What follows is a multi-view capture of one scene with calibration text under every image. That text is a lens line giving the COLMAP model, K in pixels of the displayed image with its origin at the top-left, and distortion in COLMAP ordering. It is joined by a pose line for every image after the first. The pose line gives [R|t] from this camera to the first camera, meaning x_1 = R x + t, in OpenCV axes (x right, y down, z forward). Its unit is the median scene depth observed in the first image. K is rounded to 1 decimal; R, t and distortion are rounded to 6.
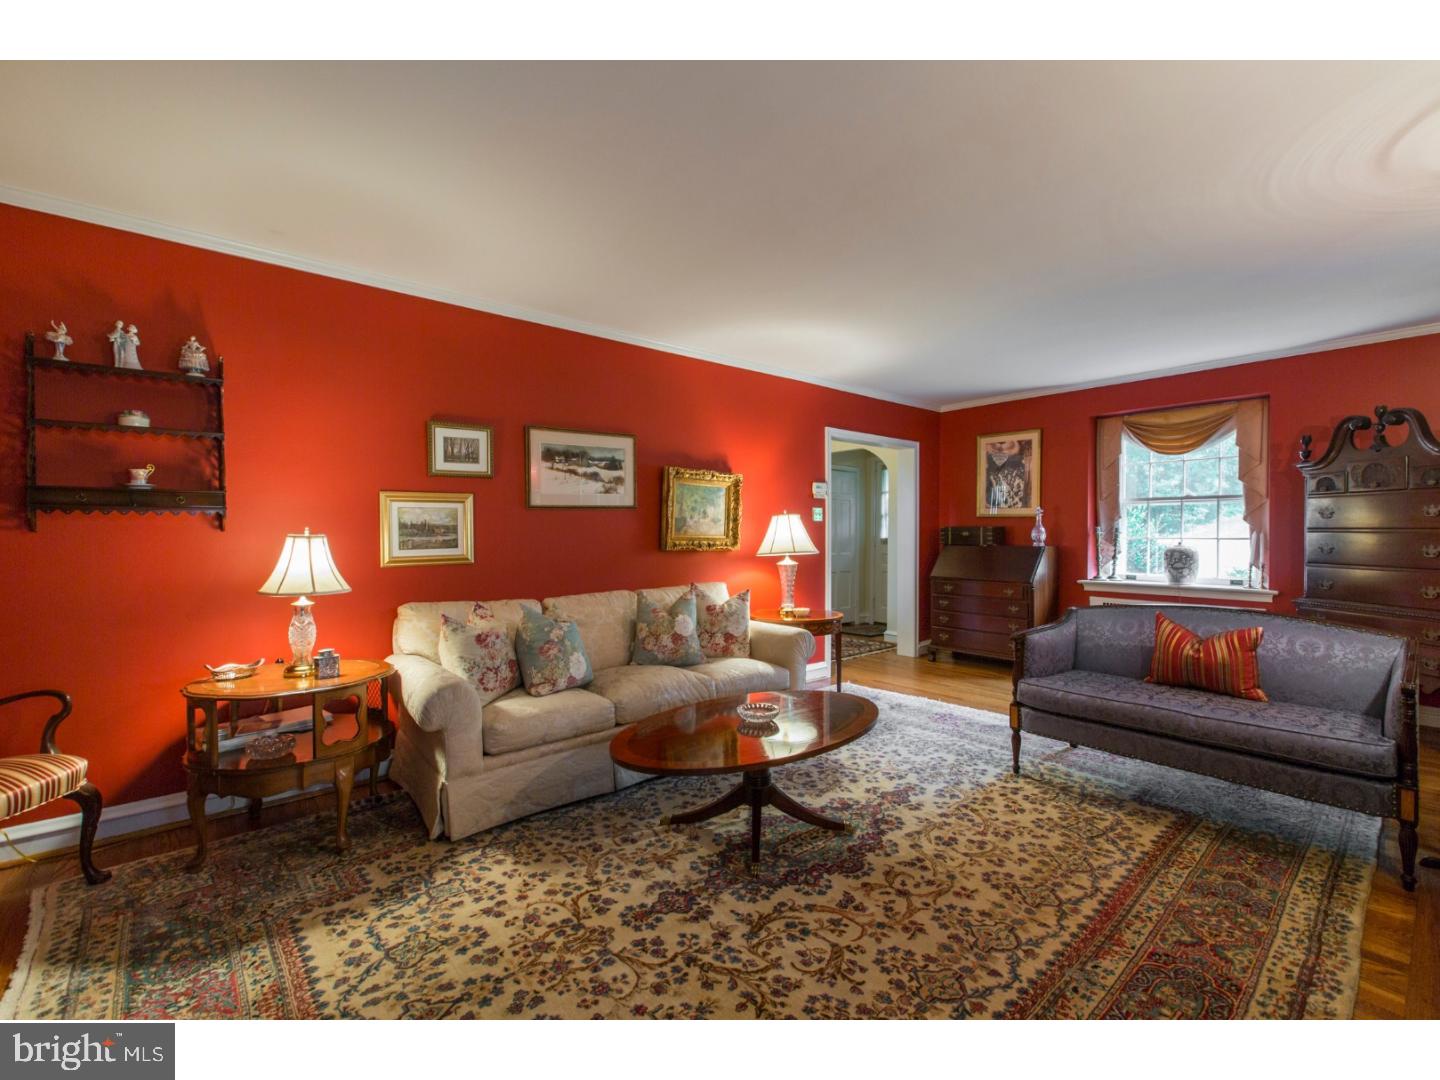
lens RADIAL K [[636.5, 0, 723.4], [0, 636.5, 537.6], [0, 0, 1]] dist [-0.001121, 0.000214]
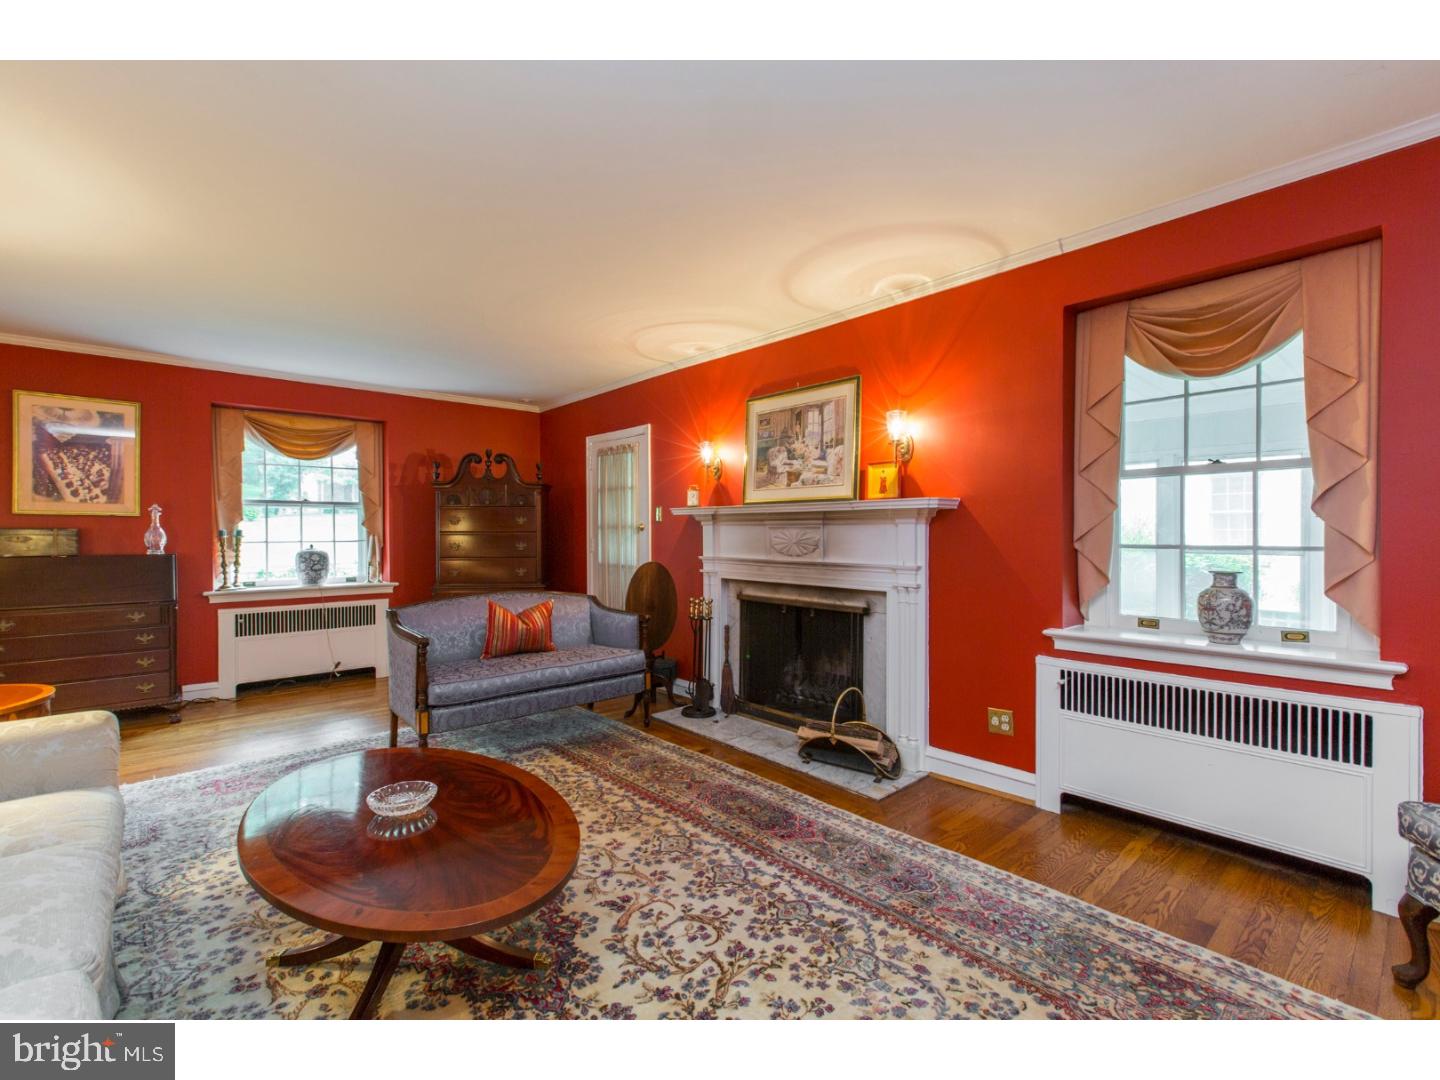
lens RADIAL K [[636.5, 0, 723.4], [0, 636.5, 537.6], [0, 0, 1]] dist [-0.001121, 0.000214]
pose [[-0.024474, -0.005657, 0.999684, -0.675823], [0.015714, 0.999858, 0.006043, -0.001153], [-0.999577, 0.015857, -0.024382, 0.720514]]
